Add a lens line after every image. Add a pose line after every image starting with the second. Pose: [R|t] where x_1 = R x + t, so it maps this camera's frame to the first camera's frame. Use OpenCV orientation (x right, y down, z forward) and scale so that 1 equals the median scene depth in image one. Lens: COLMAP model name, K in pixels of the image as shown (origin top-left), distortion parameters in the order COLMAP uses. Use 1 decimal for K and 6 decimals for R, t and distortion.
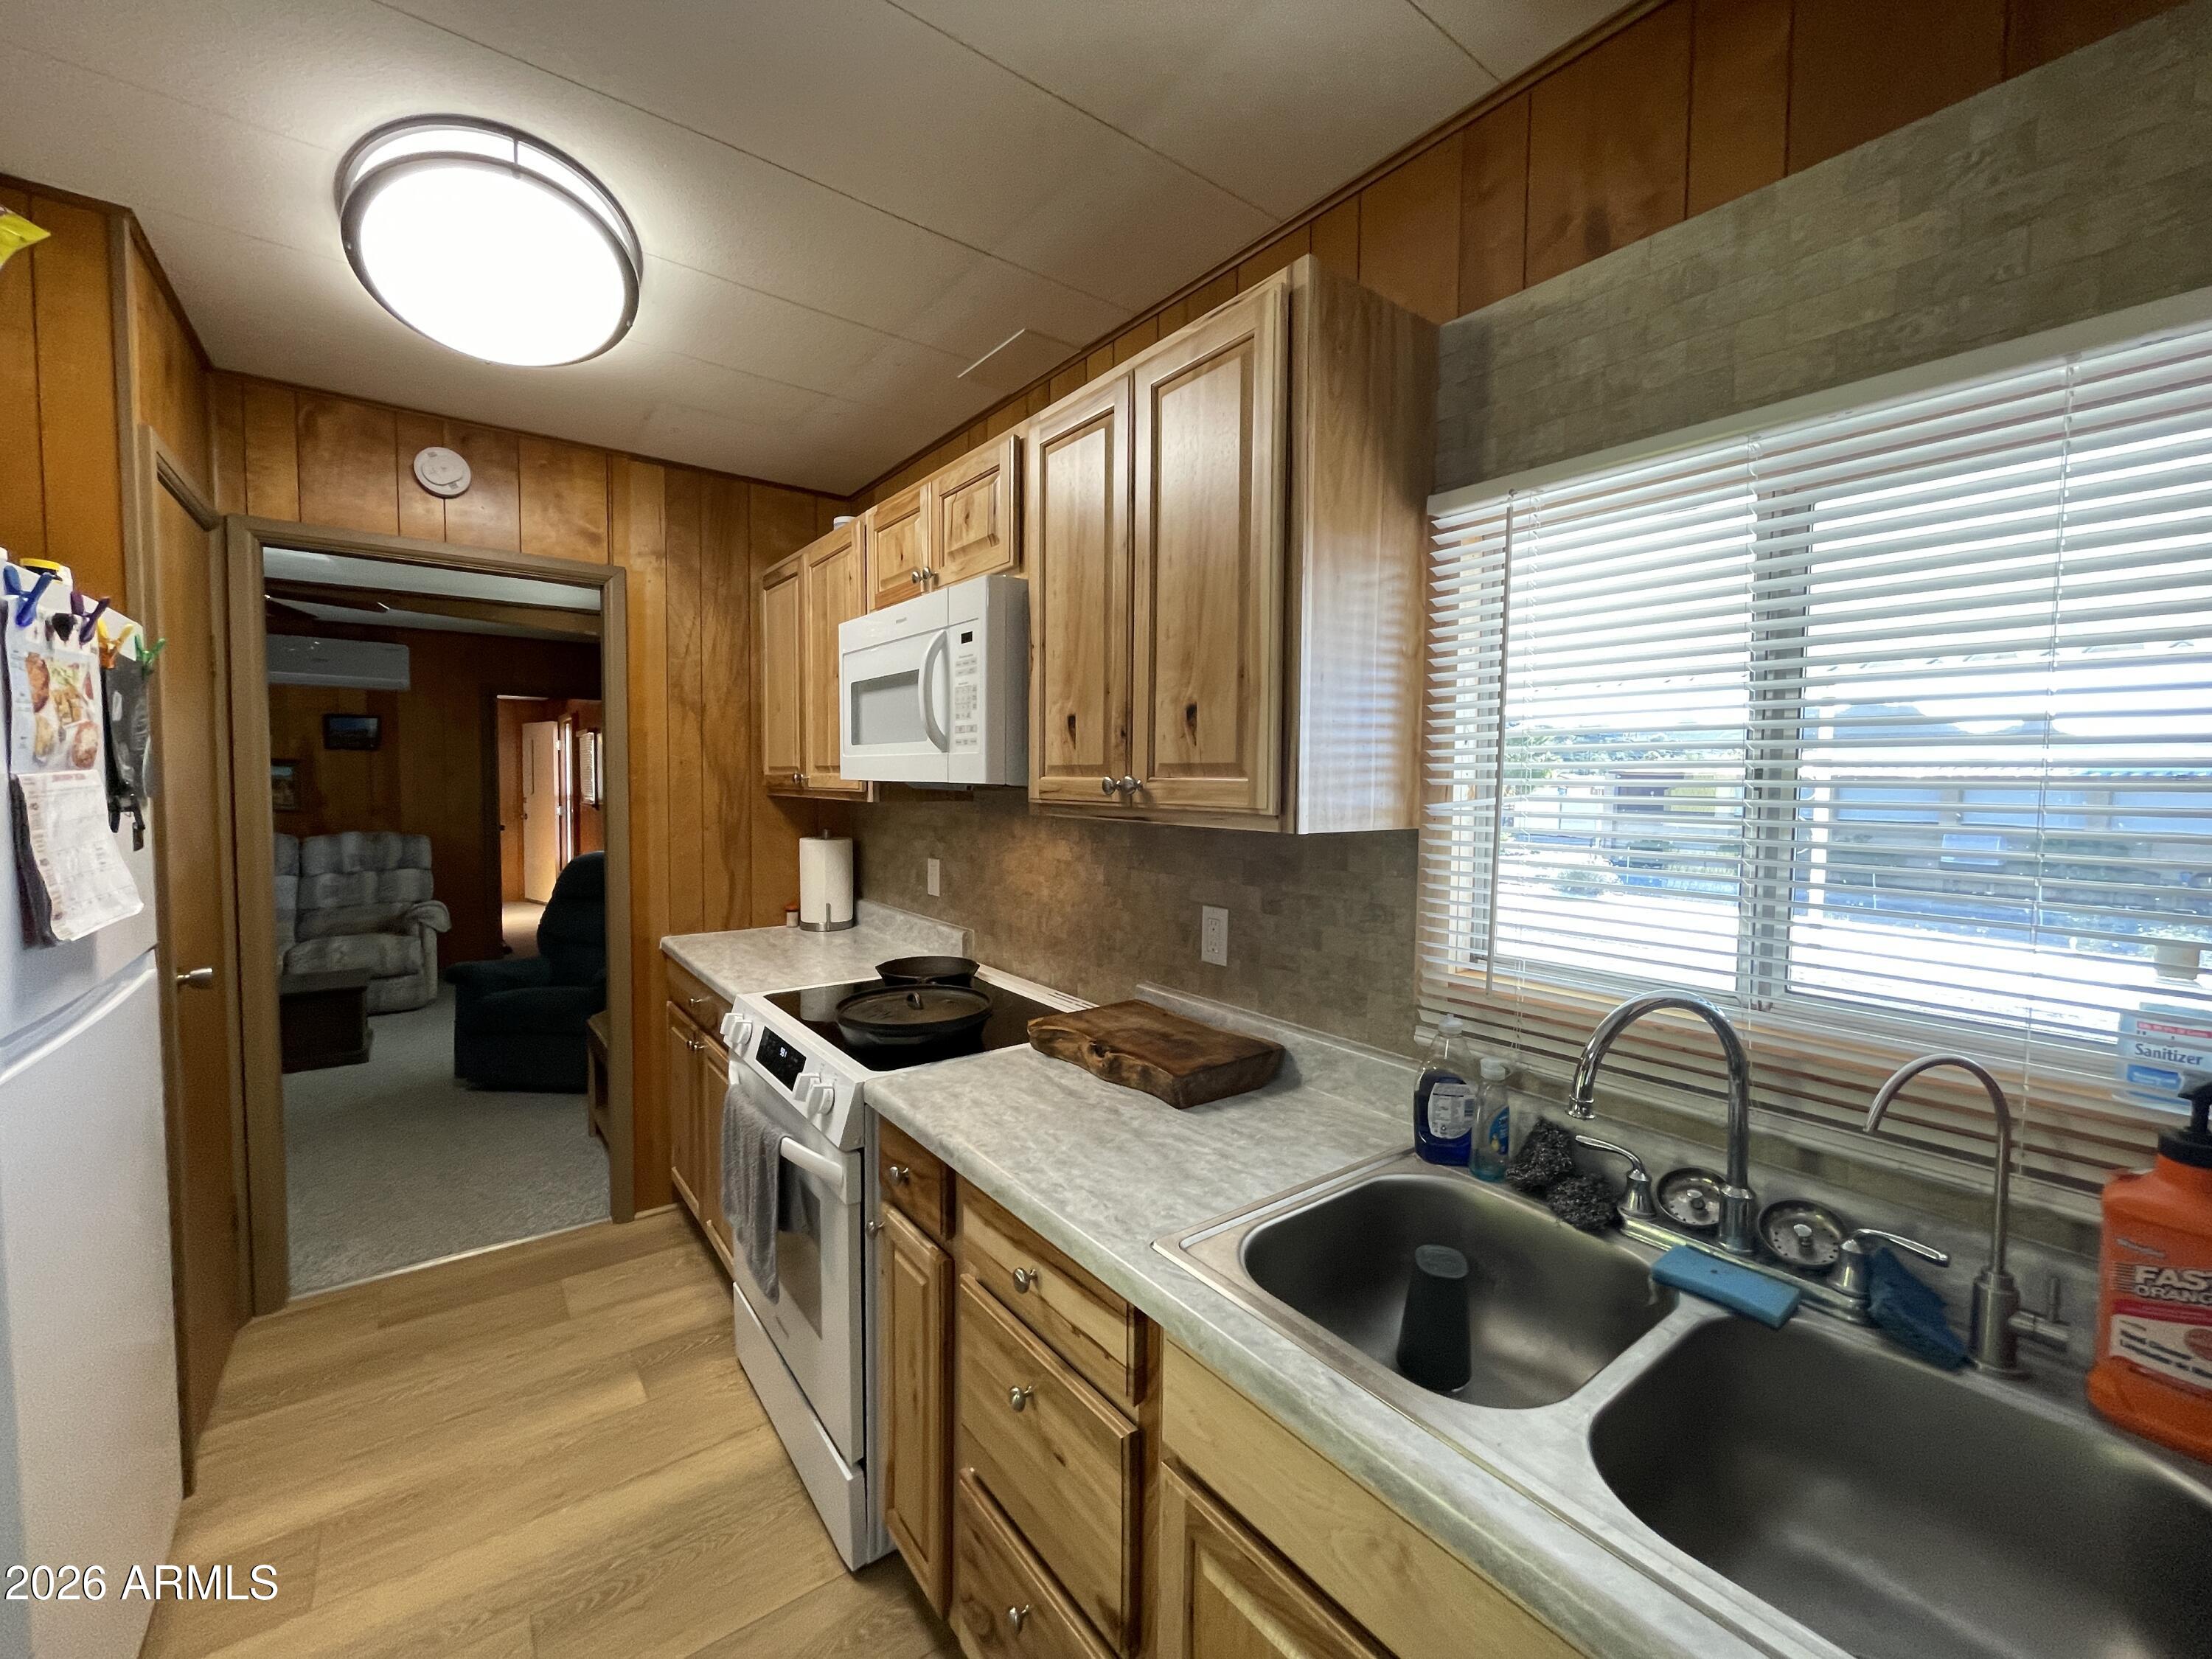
lens RADIAL K [[902.4, 0, 1107.2], [0, 902.4, 817.1], [0, 0, 1]] dist [-0.001400, 0.000022]
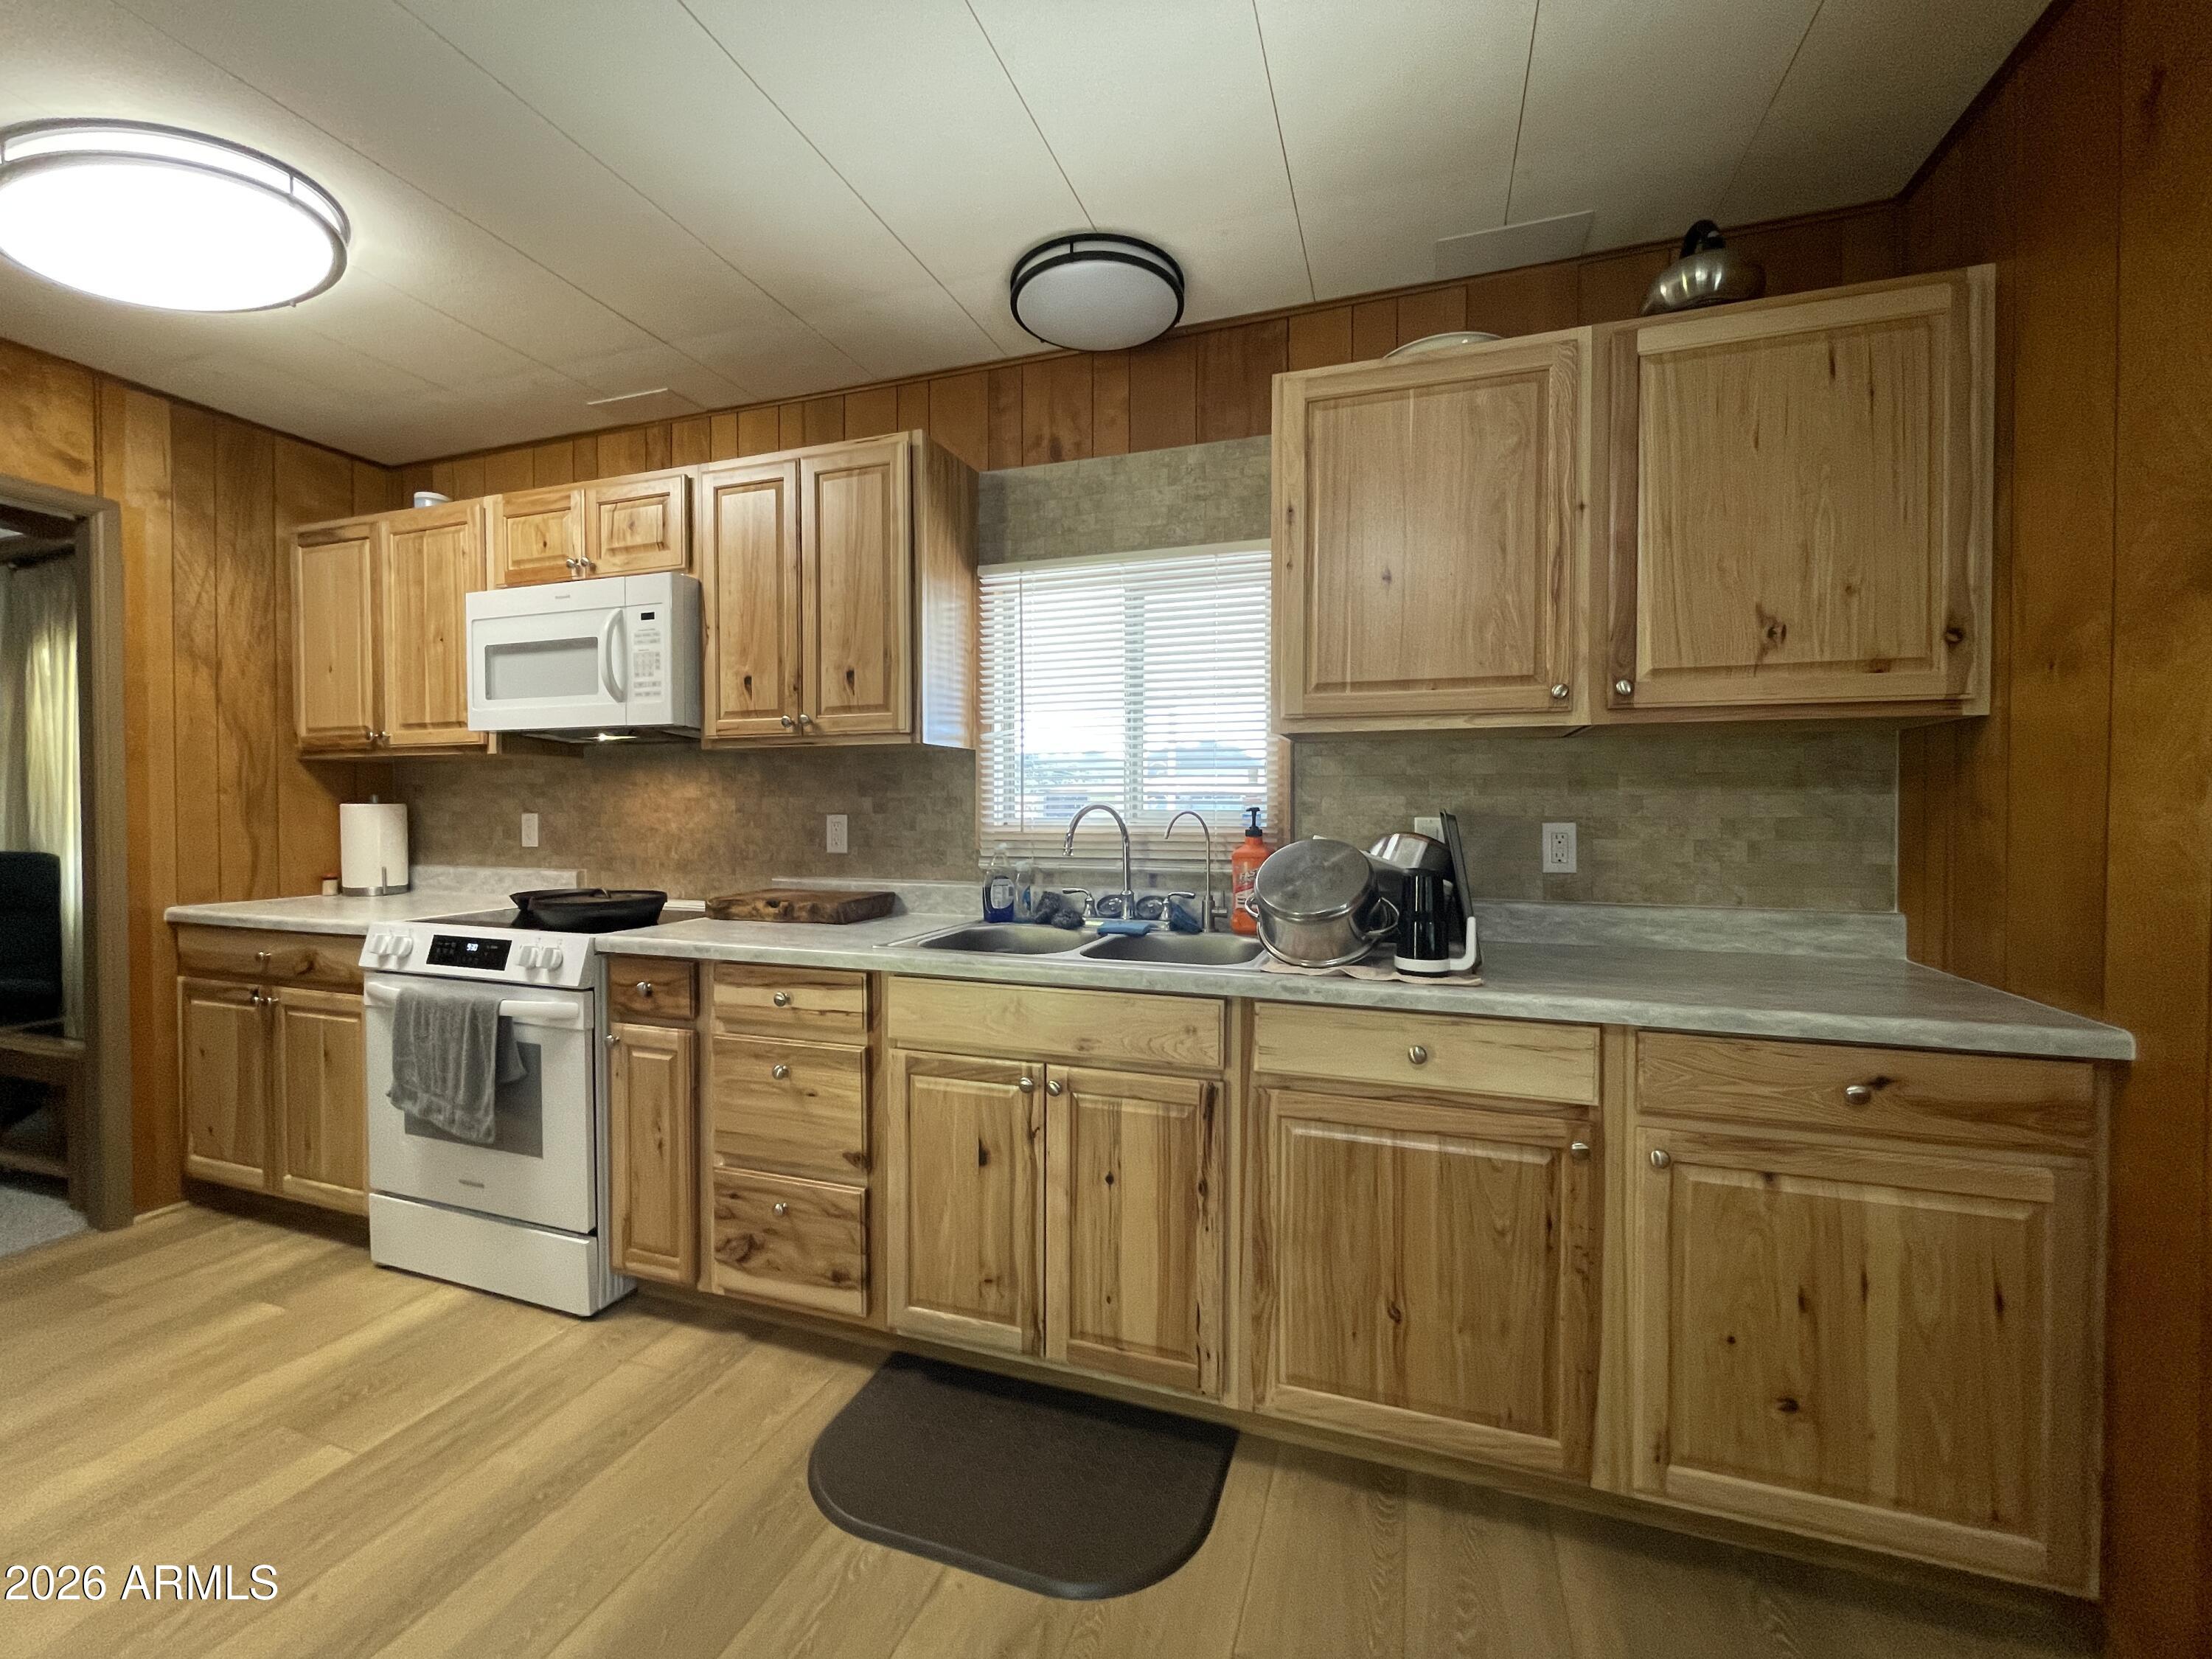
lens RADIAL K [[902.4, 0, 1111.4], [0, 902.4, 823.2], [0, 0, 1]] dist [-0.001400, 0.000022]
pose [[0.830371, -0.021341, 0.556802, -0.385549], [0.033646, 0.999363, -0.011873, 0.169727], [-0.556194, 0.028593, 0.830561, -0.563690]]
